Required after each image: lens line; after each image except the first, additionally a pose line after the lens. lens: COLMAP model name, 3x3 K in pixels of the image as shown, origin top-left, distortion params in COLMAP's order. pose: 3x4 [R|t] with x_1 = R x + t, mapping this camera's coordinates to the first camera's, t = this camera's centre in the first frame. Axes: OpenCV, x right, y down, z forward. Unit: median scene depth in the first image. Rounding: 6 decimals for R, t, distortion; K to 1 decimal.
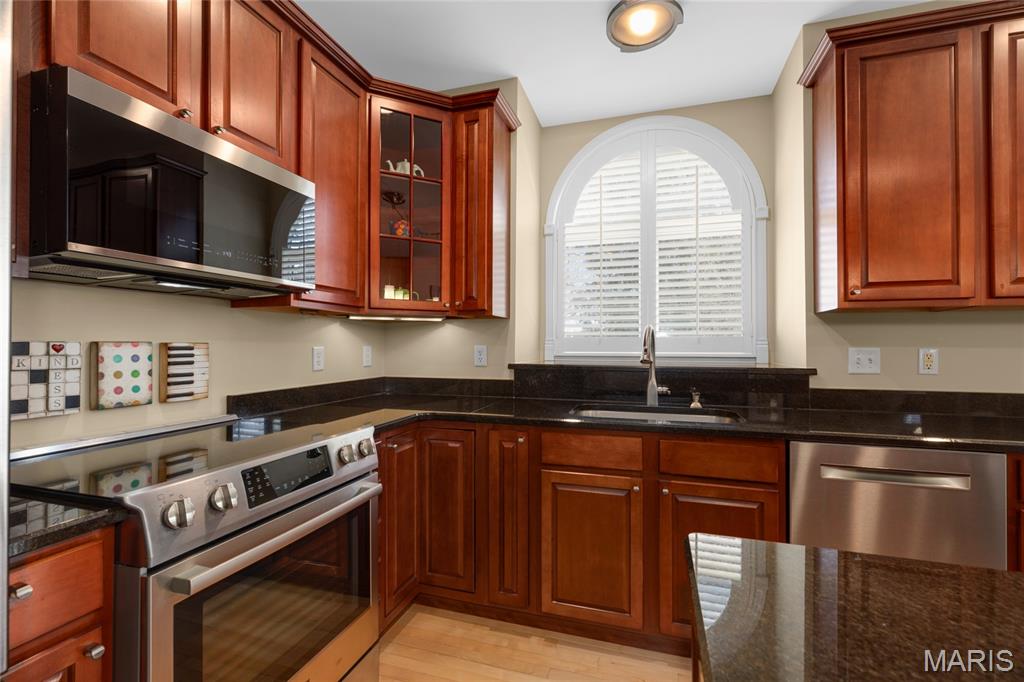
lens RADIAL K [[462.9, 0, 509.6], [0, 462.9, 340.9], [0, 0, 1]] dist [0.000033, 0.000407]
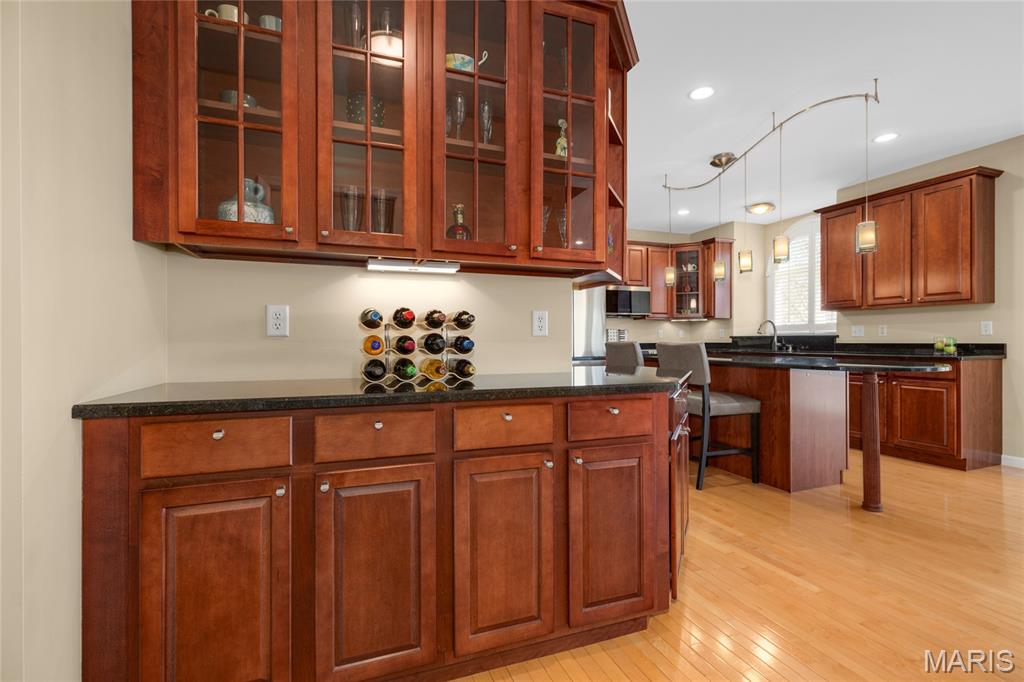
lens RADIAL K [[462.9, 0, 510.8], [0, 462.9, 340.5], [0, 0, 1]] dist [0.000033, 0.000407]
pose [[0.617878, -0.005811, -0.786253, 1.497323], [0.011870, 0.999928, 0.001938, 0.064457], [0.786185, -0.010530, 0.617902, -1.824542]]
